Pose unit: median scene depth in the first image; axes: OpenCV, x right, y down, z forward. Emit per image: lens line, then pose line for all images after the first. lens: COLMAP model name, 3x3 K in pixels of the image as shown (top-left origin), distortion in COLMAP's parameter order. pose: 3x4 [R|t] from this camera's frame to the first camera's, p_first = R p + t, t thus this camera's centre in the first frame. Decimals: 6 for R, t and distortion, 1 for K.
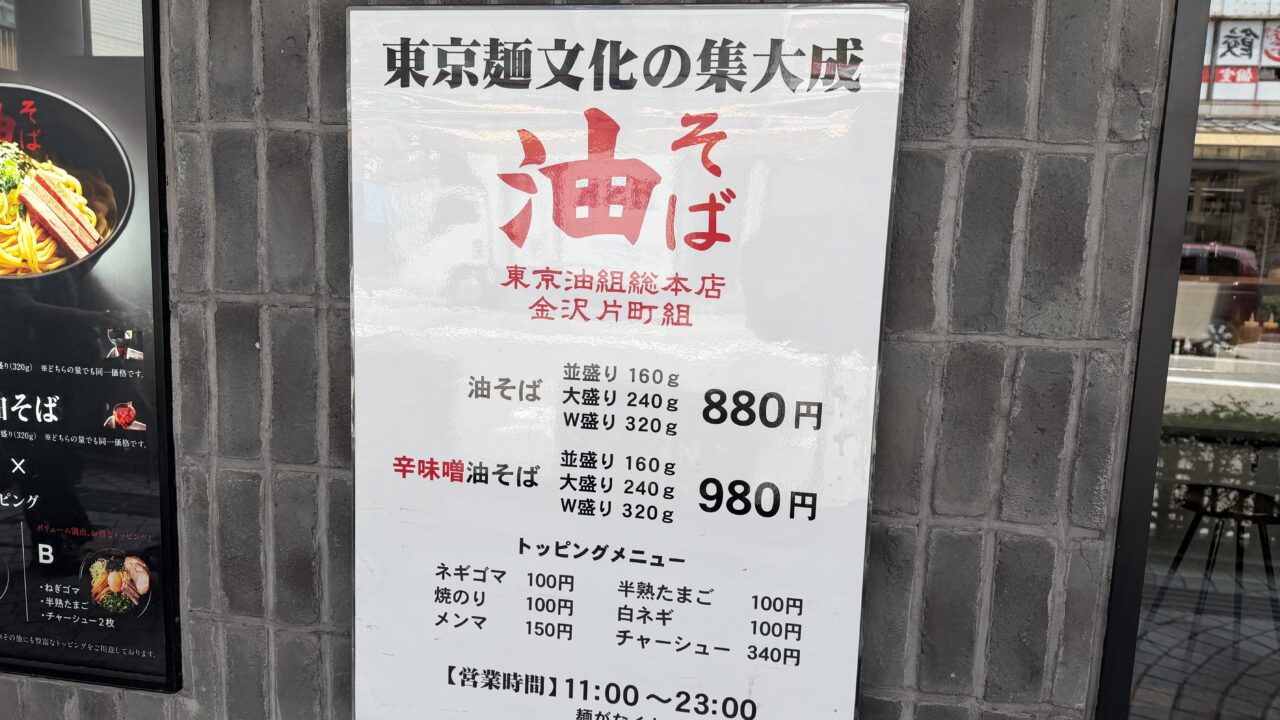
lens RADIAL K [[881.0, 0, 640.0], [0, 881.0, 360.0], [0, 0, 1]] dist [0.134722, -0.217695]
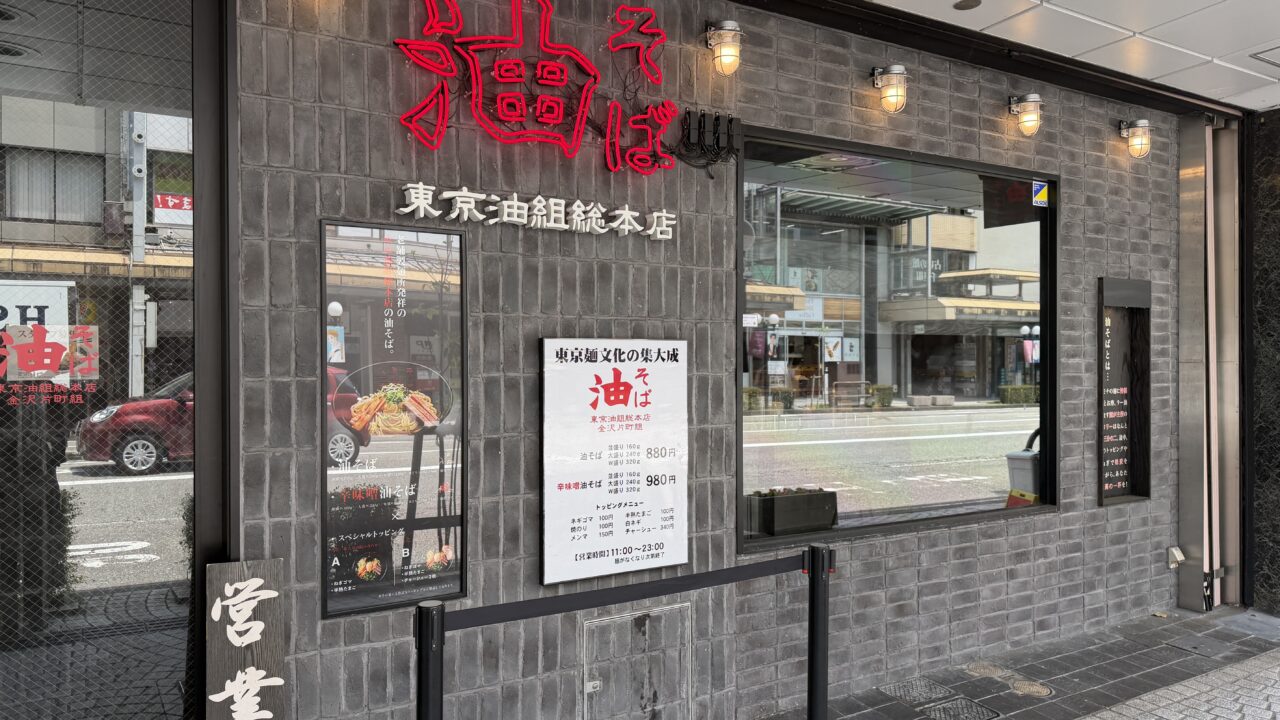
lens RADIAL K [[881.0, 0, 640.0], [0, 881.0, 360.0], [0, 0, 1]] dist [0.134722, -0.217695]
pose [[0.758812, -0.039262, 0.650126, -2.058354], [0.116279, 0.990311, -0.075912, -0.046273], [-0.640846, 0.133199, 0.756025, -1.517678]]
